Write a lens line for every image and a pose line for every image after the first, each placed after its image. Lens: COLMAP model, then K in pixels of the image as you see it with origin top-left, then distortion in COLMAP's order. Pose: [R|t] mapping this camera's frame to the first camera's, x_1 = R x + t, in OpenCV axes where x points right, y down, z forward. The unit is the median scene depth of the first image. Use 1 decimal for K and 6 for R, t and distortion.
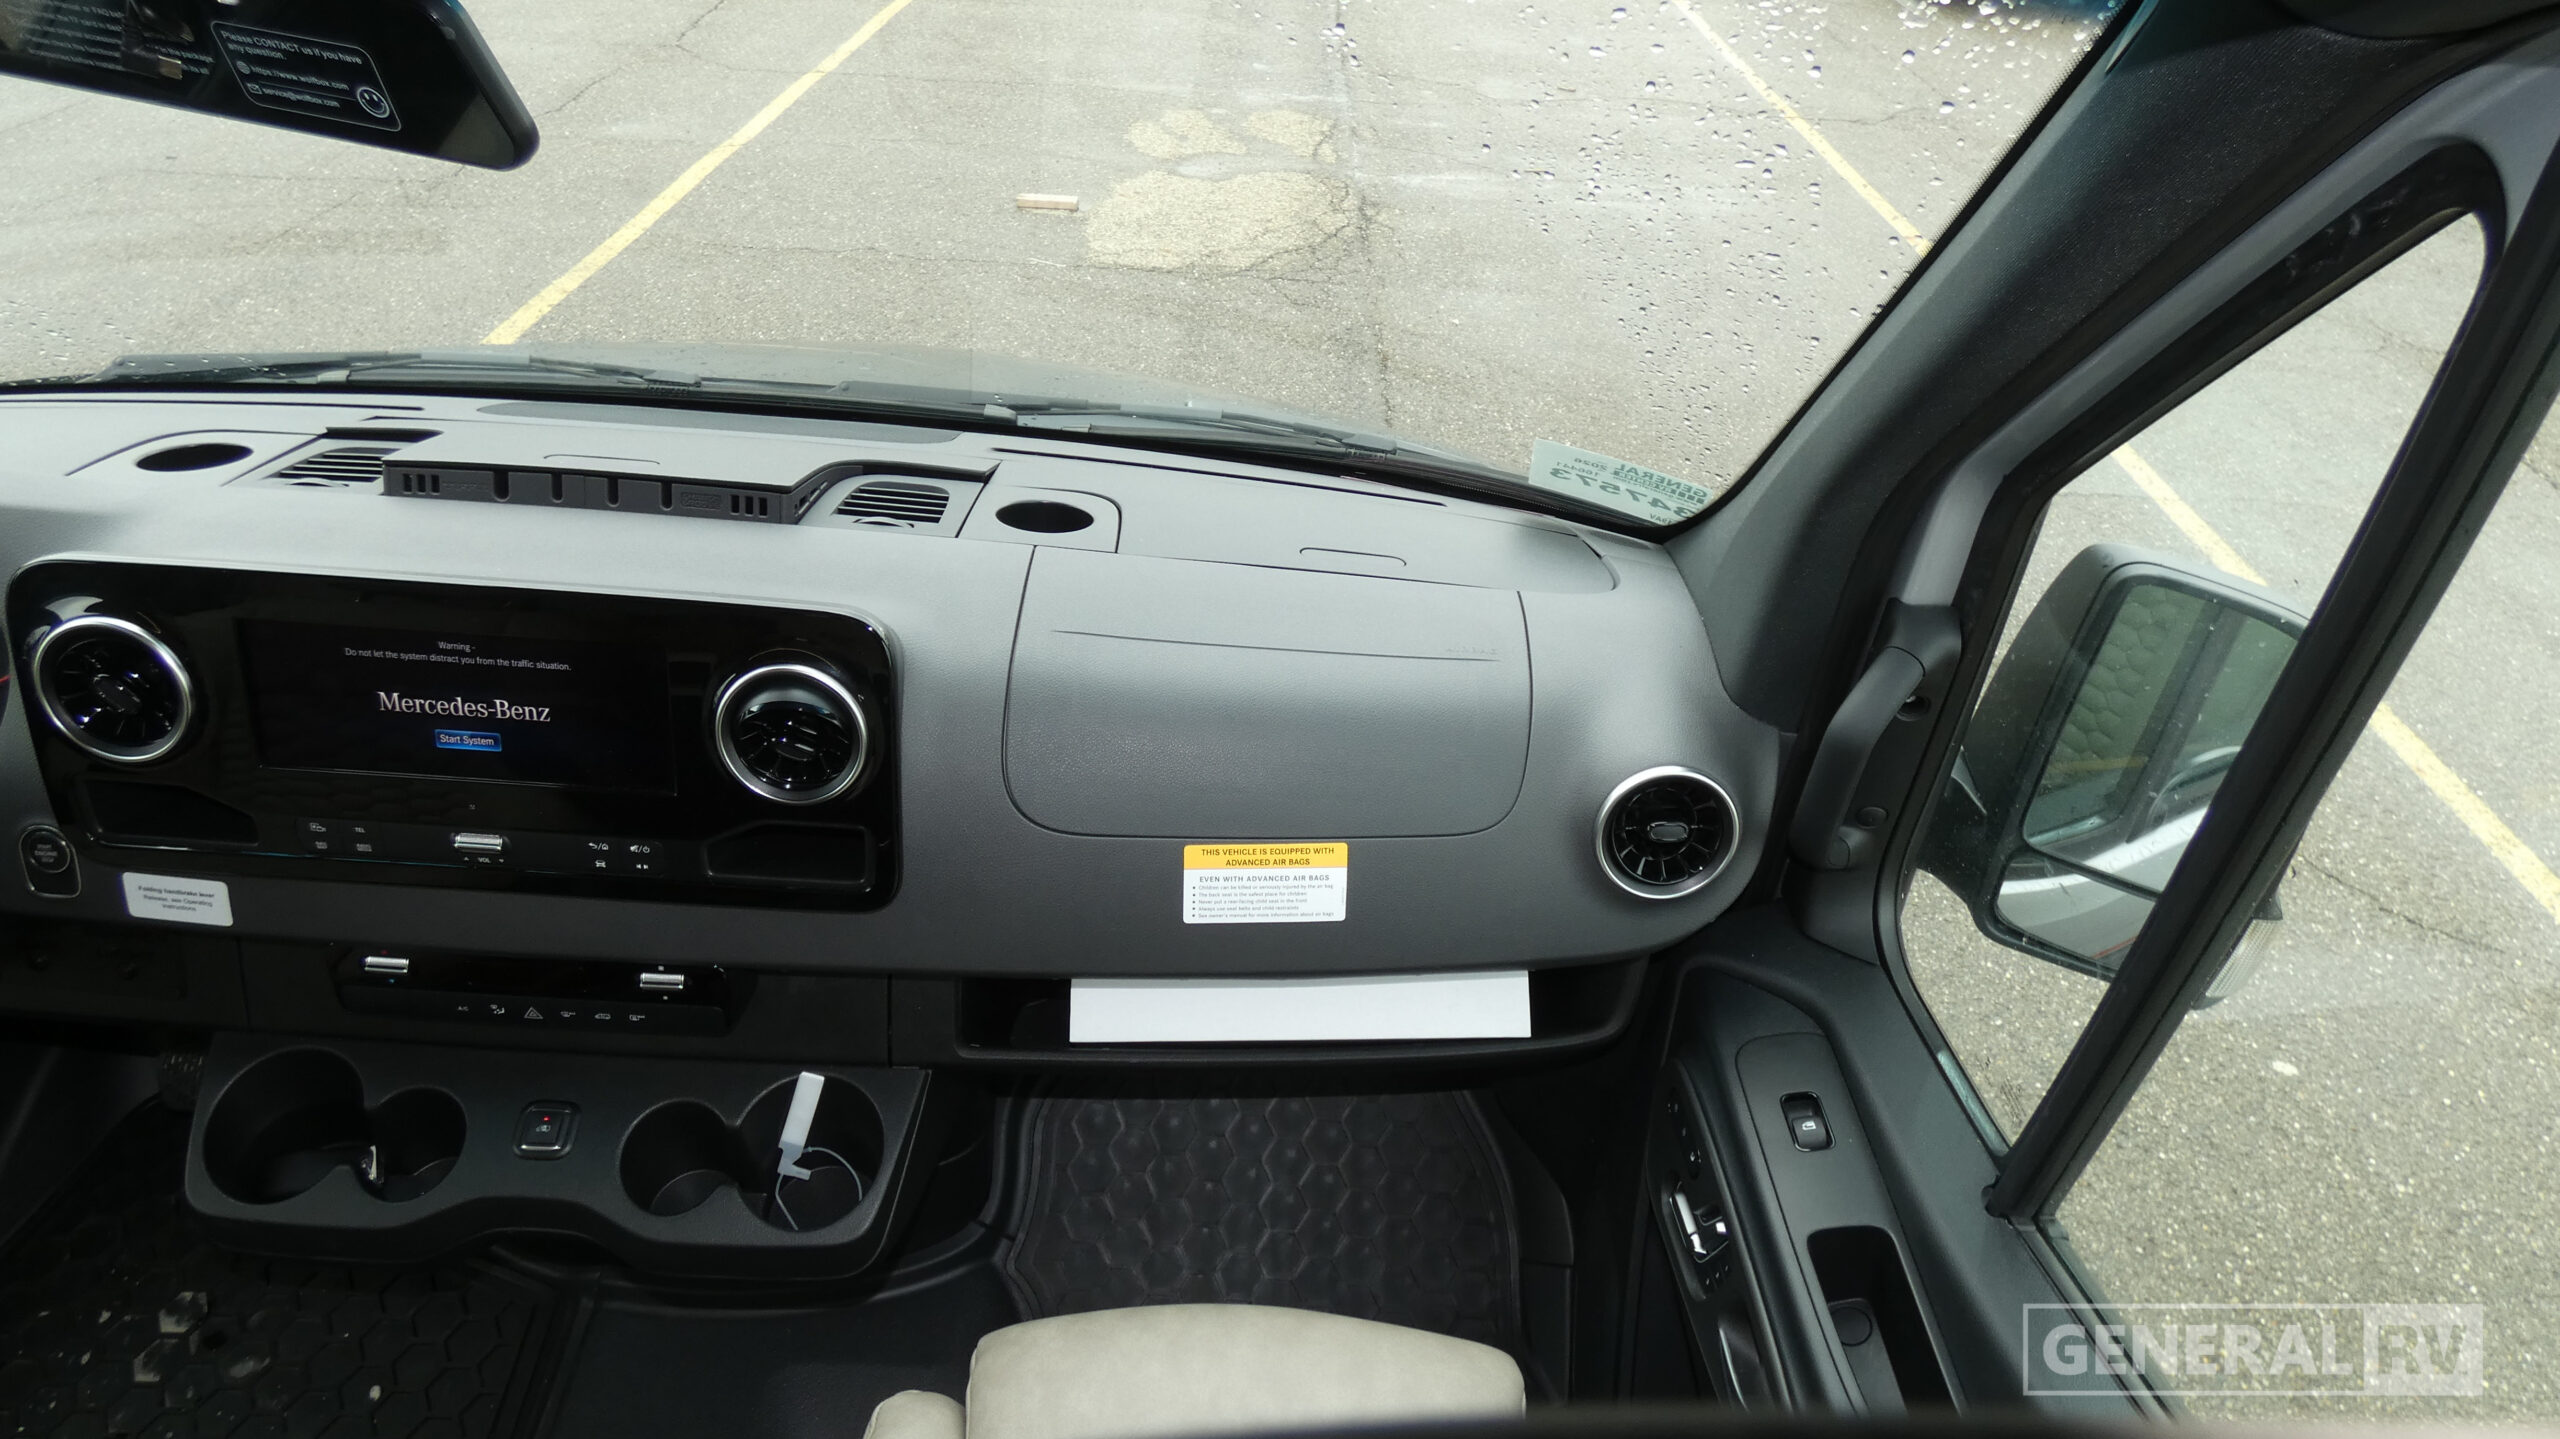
lens RADIAL K [[1532.7, 0, 1284.4], [0, 1532.7, 713.8], [0, 0, 1]] dist [0.000323, -0.000735]
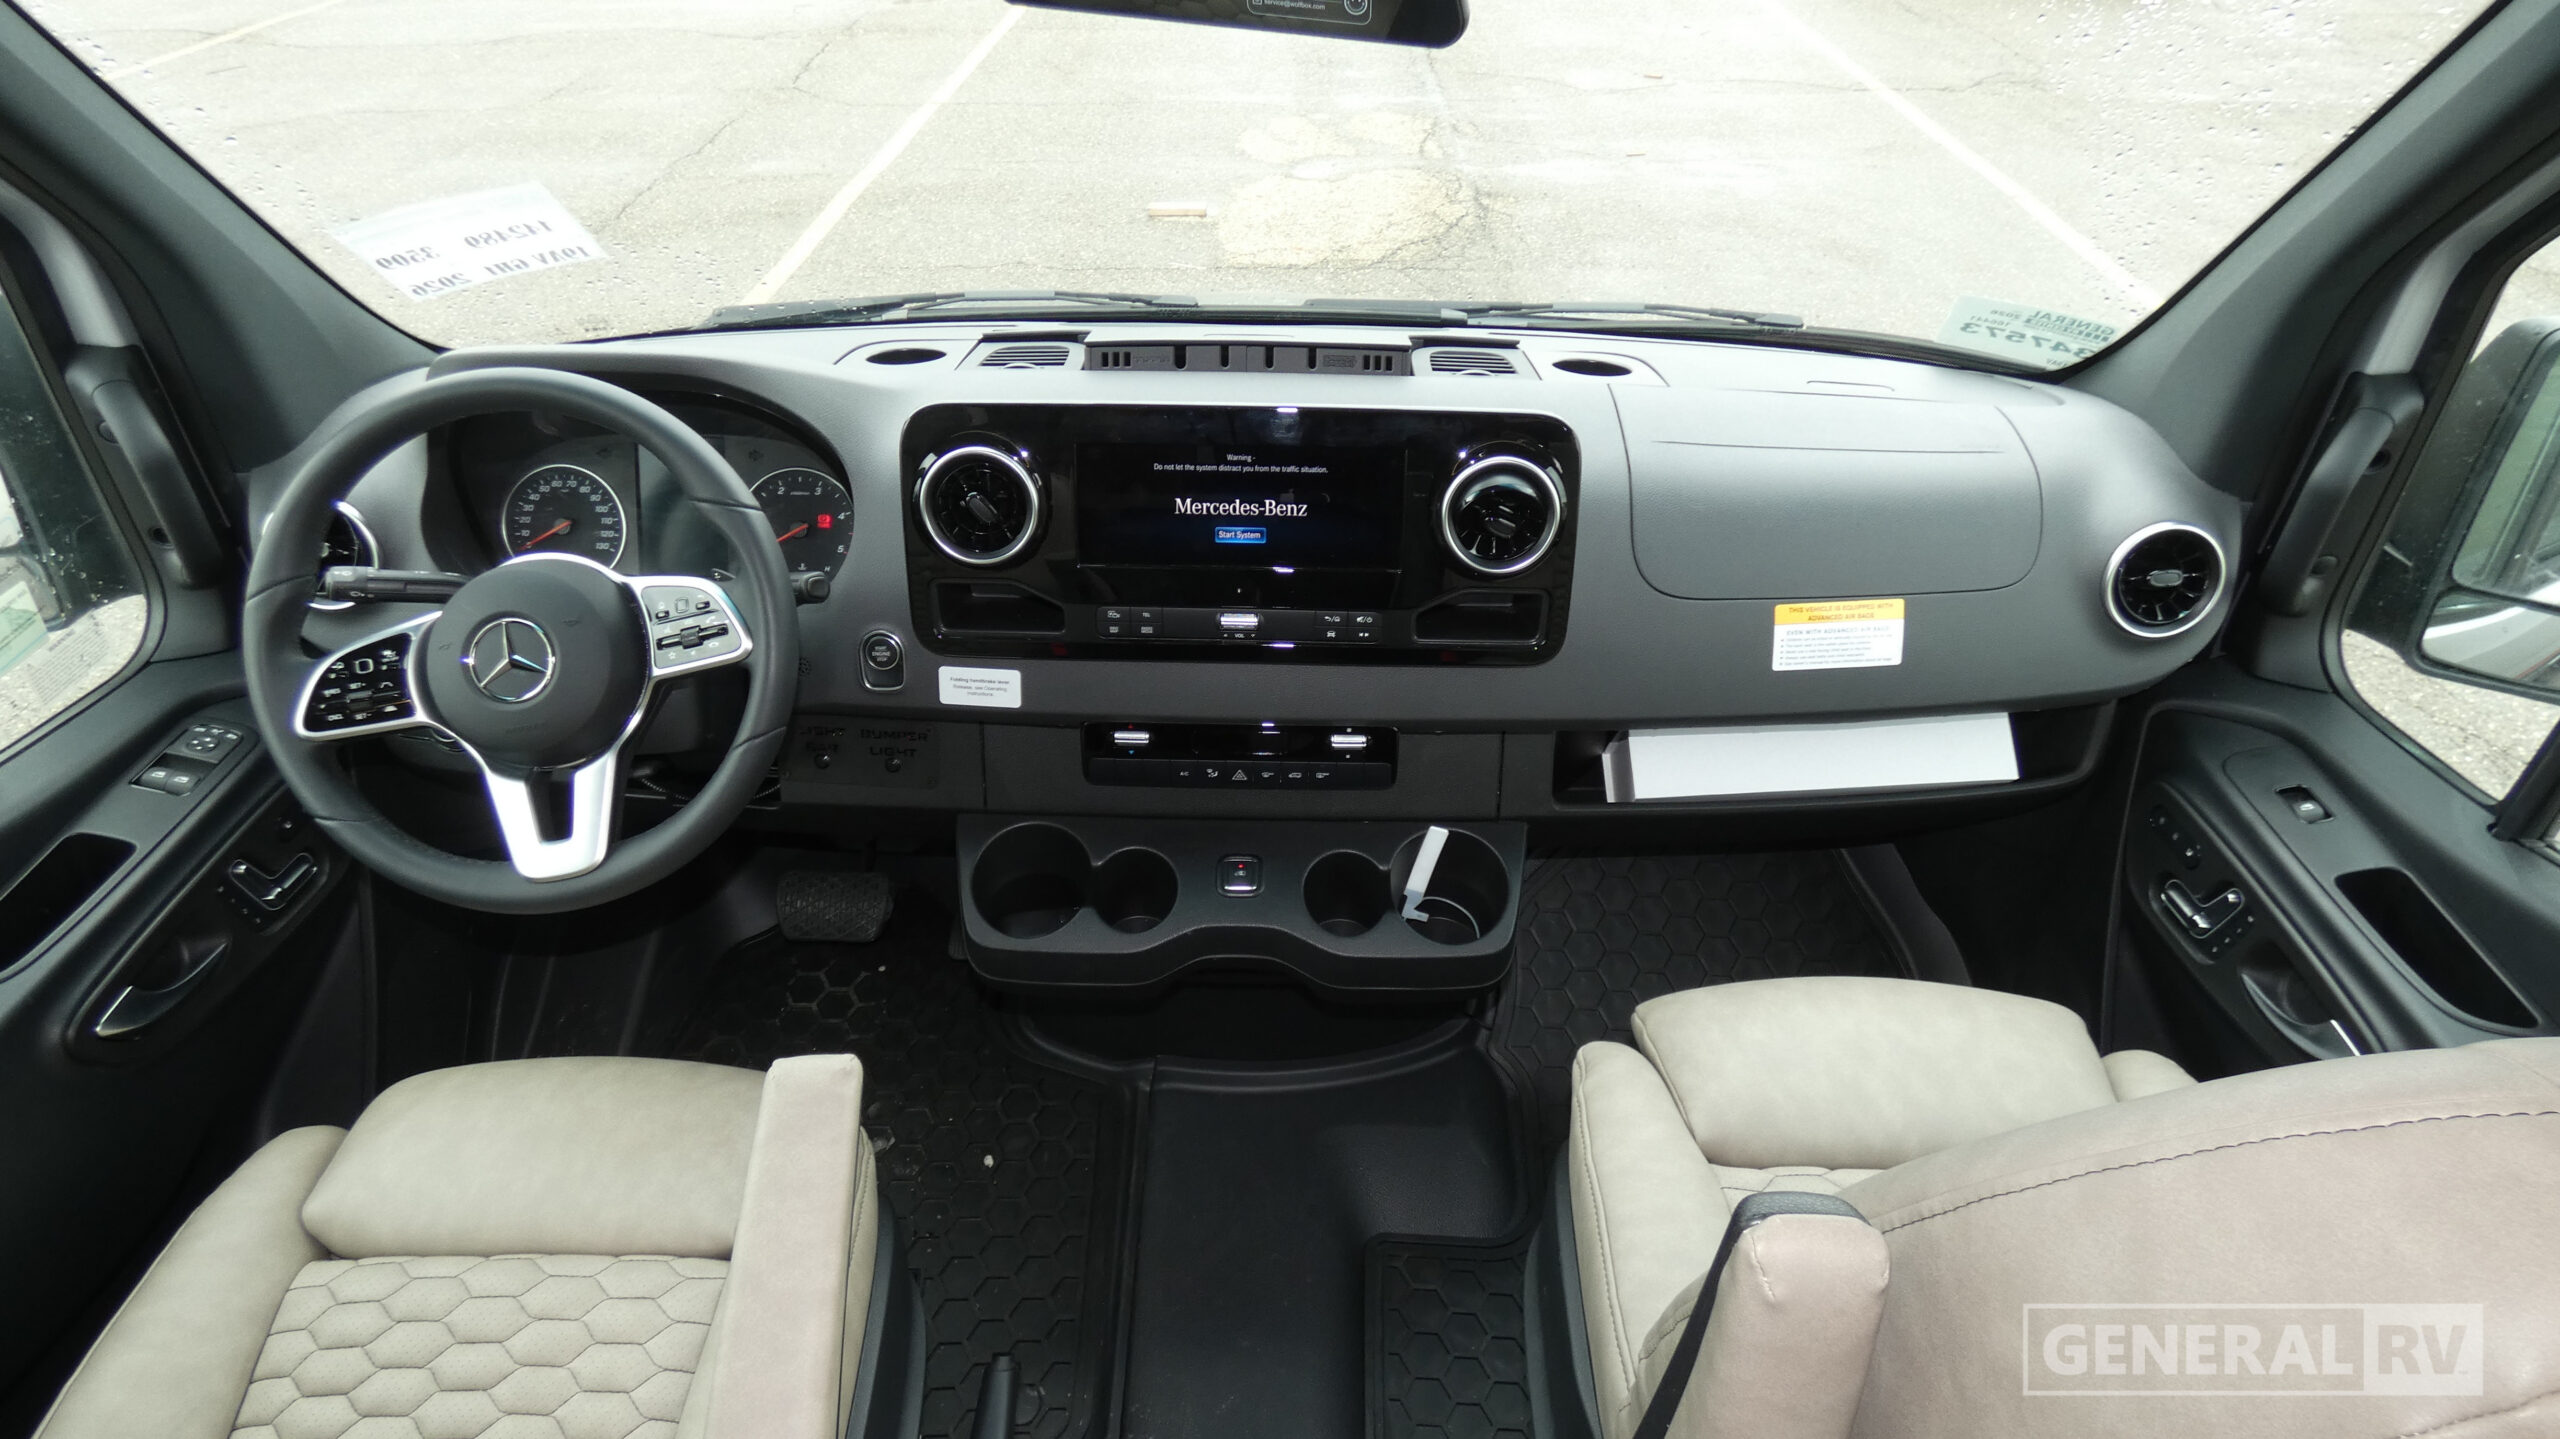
lens RADIAL K [[1532.7, 0, 1290.1], [0, 1532.7, 710.2], [0, 0, 1]] dist [0.000323, -0.000735]
pose [[0.998209, -0.049004, -0.034317, -0.378634], [0.048571, 0.998730, -0.013353, 0.151374], [0.034928, 0.011662, 0.999322, -0.225617]]
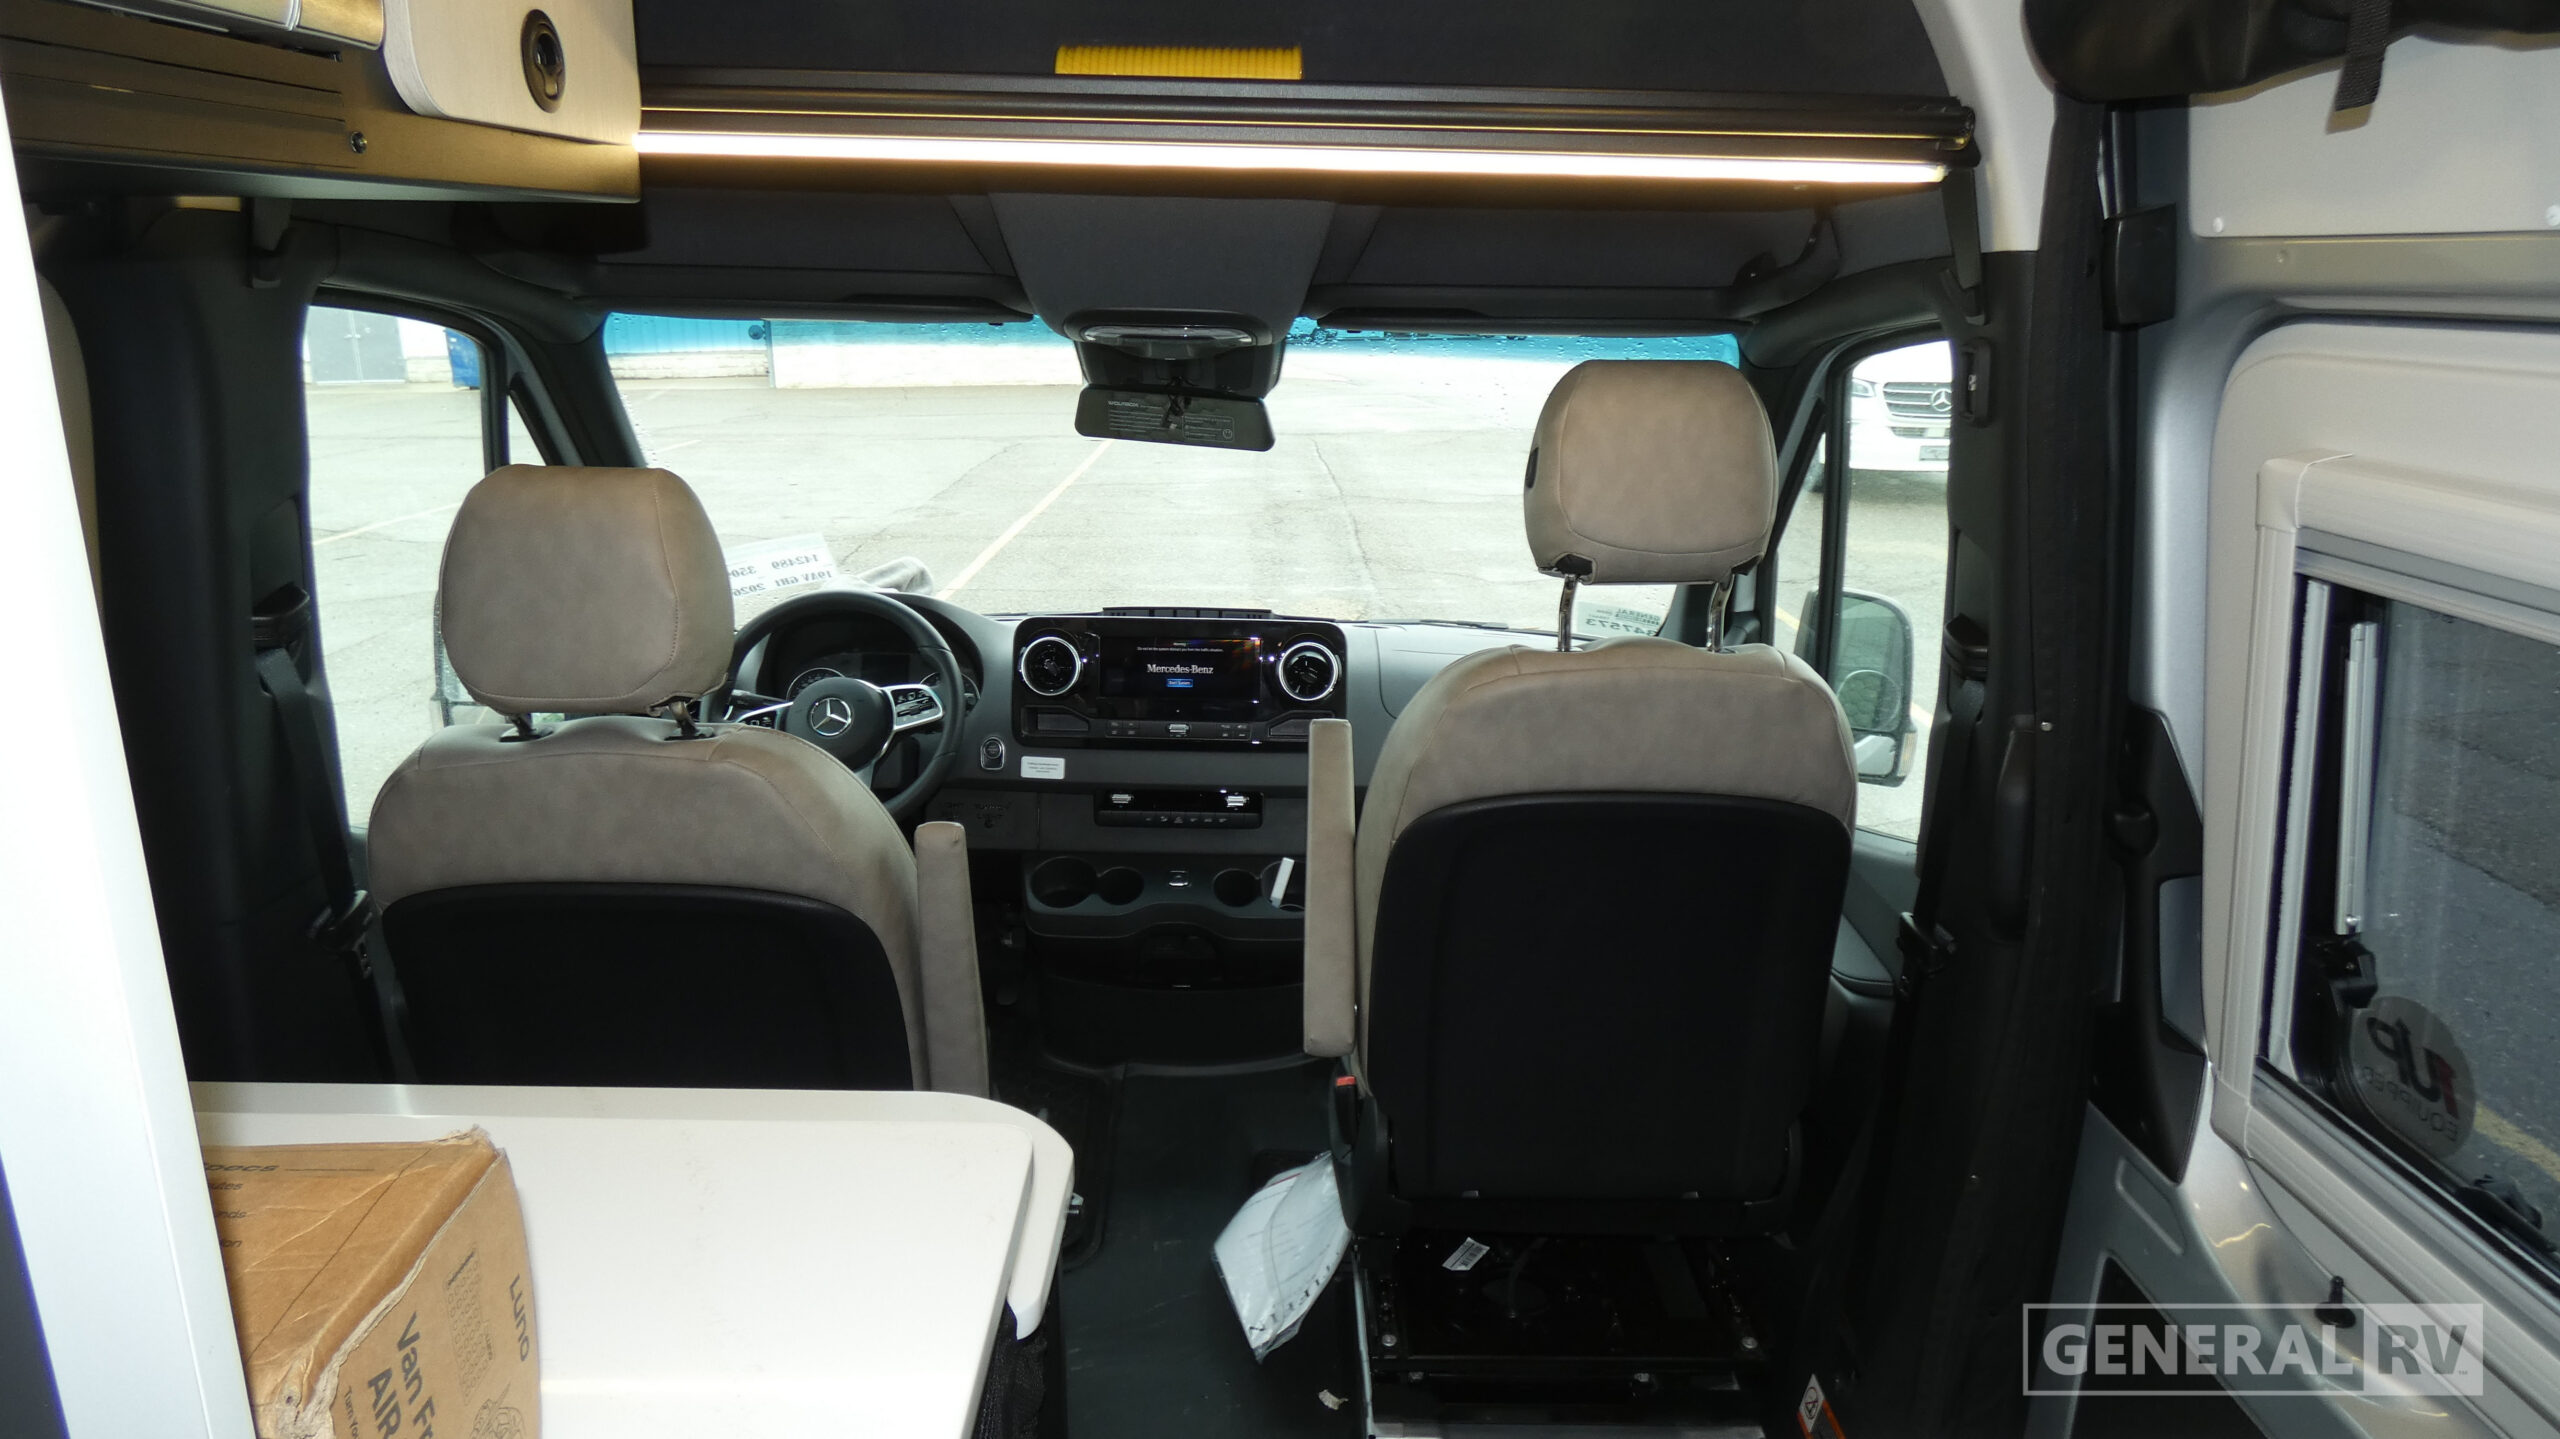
lens RADIAL K [[1532.7, 0, 1297.3], [0, 1532.7, 720.6], [0, 0, 1]] dist [0.000323, -0.000735]
pose [[0.998382, -0.056358, 0.007530, -0.299675], [0.055830, 0.946627, -0.317461, 0.748574], [0.010763, 0.317367, 0.948242, -1.167141]]
